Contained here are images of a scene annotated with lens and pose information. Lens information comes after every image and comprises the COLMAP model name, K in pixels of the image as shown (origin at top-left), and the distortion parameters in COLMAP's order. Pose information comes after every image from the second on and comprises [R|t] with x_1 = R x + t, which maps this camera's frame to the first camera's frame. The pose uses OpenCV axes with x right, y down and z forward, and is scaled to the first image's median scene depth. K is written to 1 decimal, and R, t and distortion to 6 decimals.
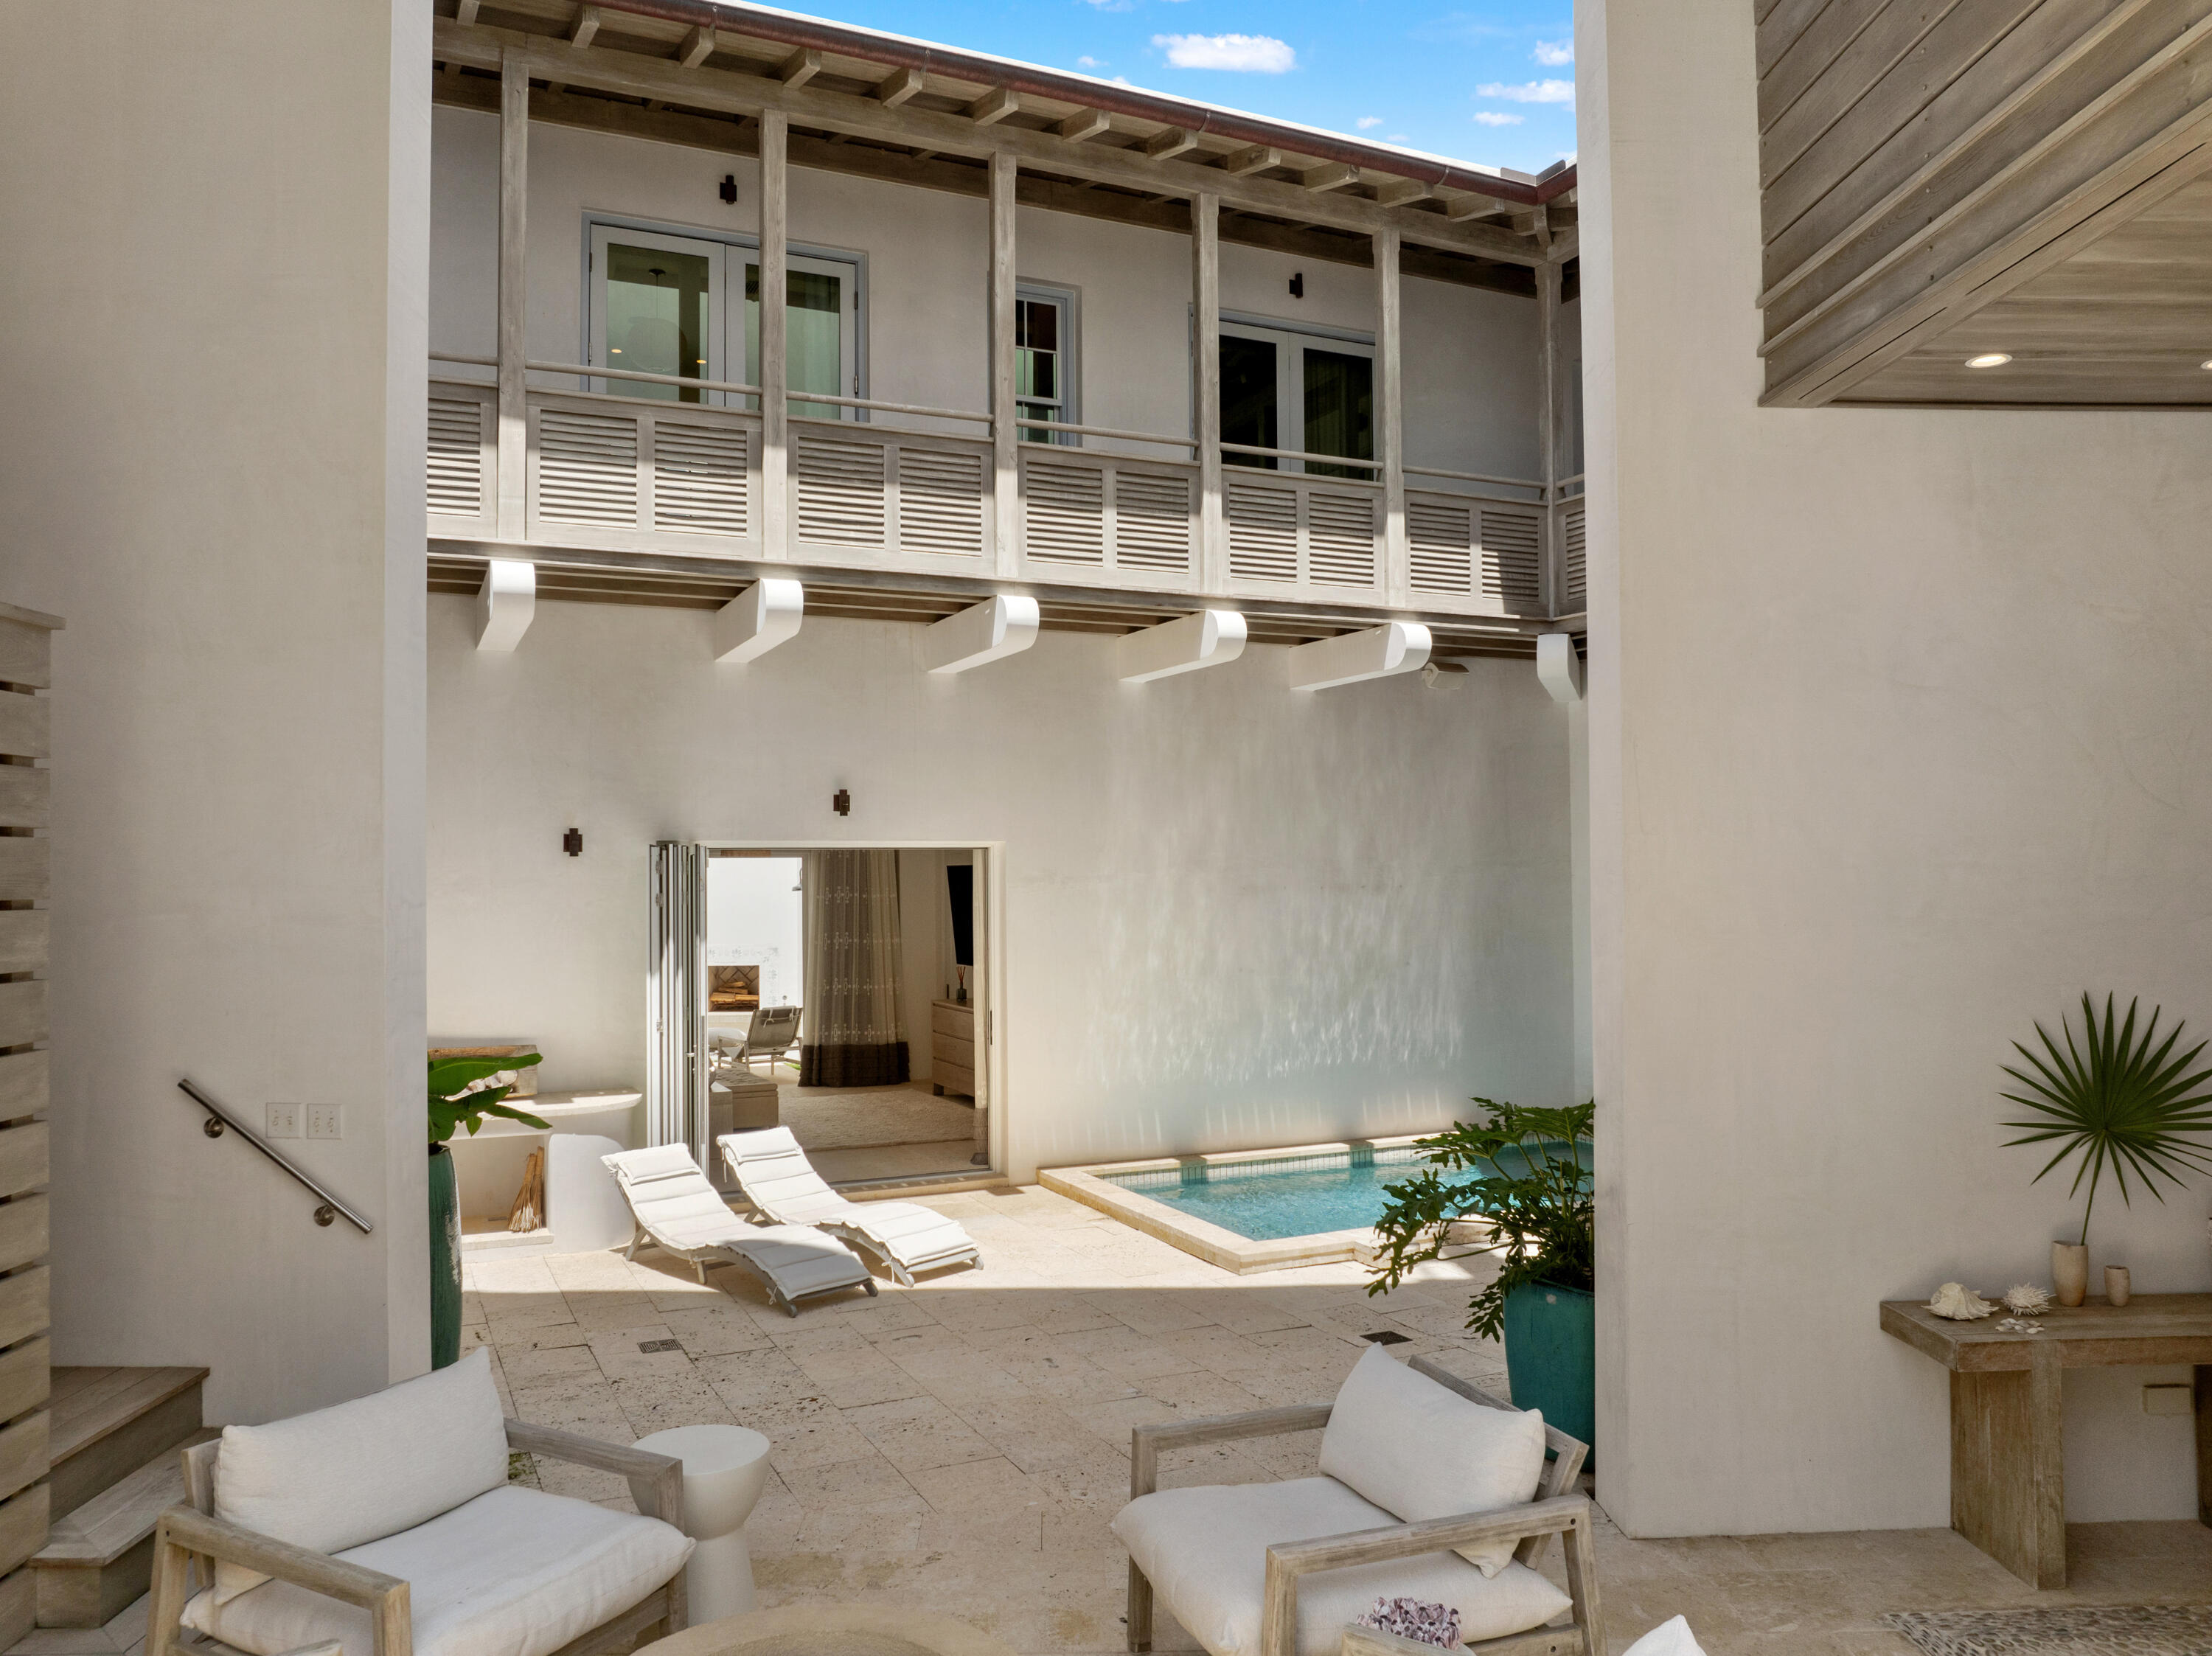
lens RADIAL K [[1584.9, 0, 1106.0], [0, 1584.9, 828.0], [0, 0, 1]] dist [-0.031196, -0.008254]
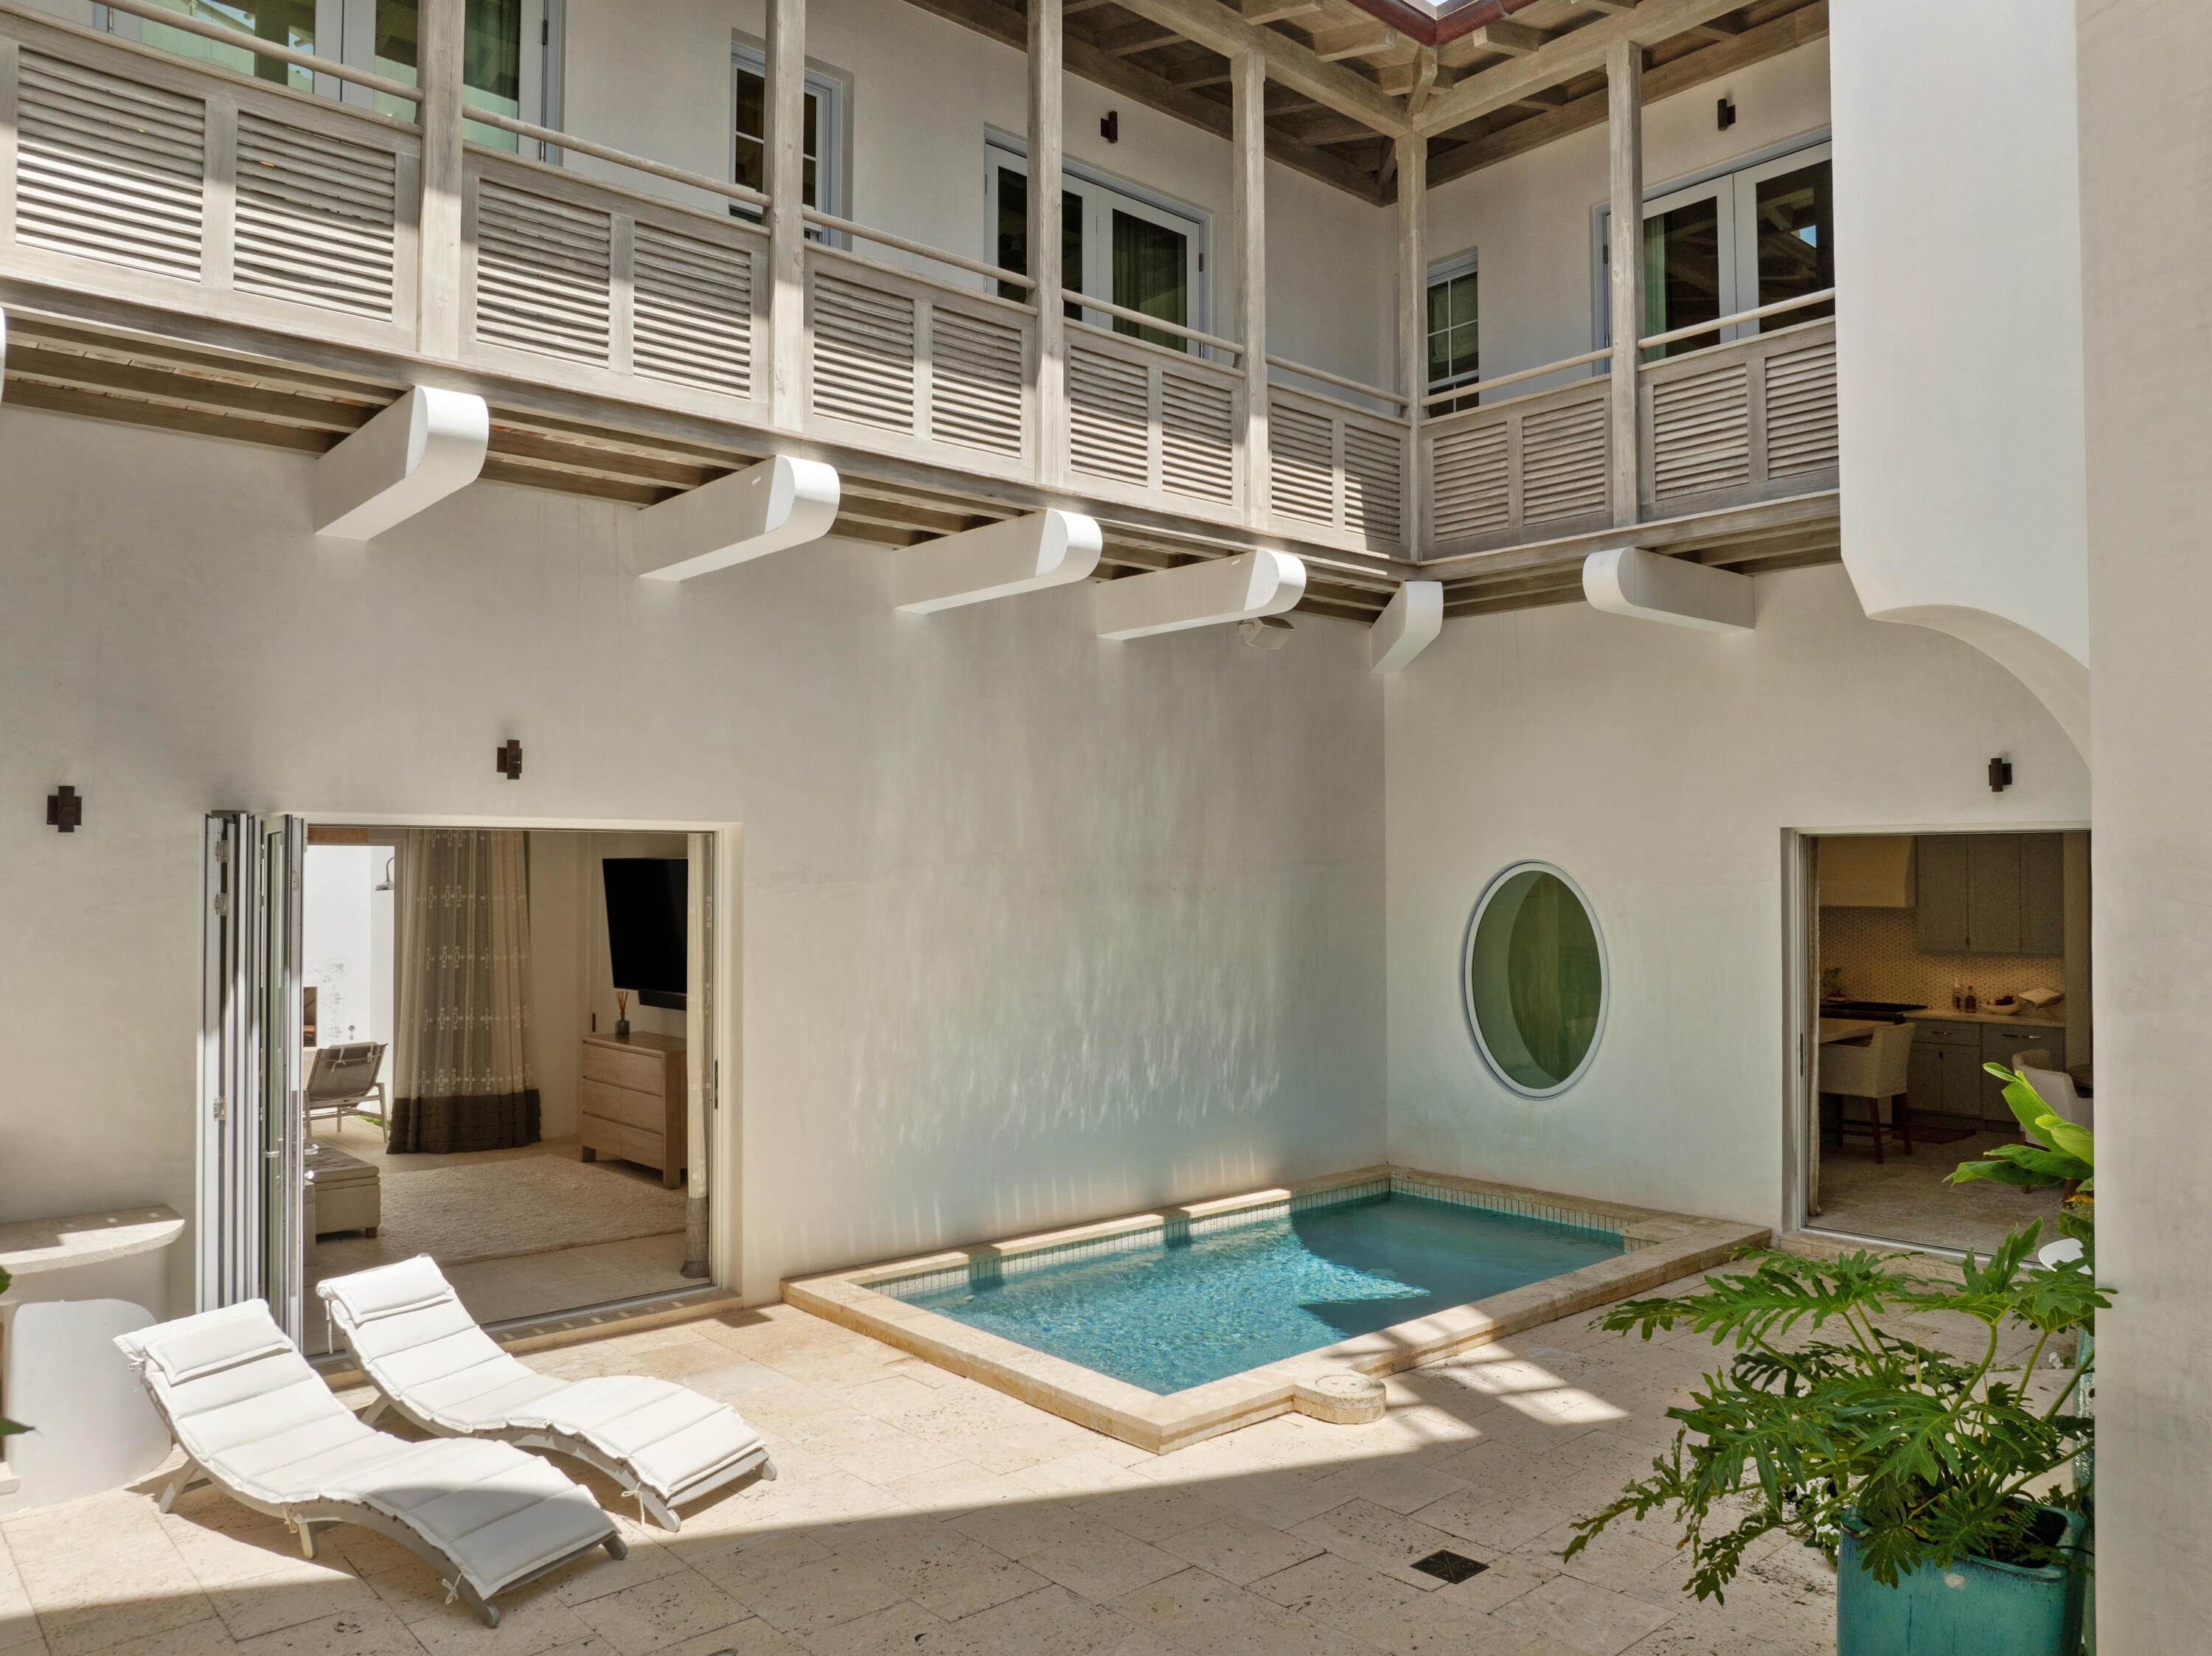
lens RADIAL K [[1584.9, 0, 1106.0], [0, 1584.9, 828.0], [0, 0, 1]] dist [-0.031196, -0.008254]
pose [[0.962211, 0.015777, 0.271848, -0.108242], [-0.015321, 0.999875, -0.003802, 0.011762], [-0.271874, -0.000506, 0.962333, 0.294455]]
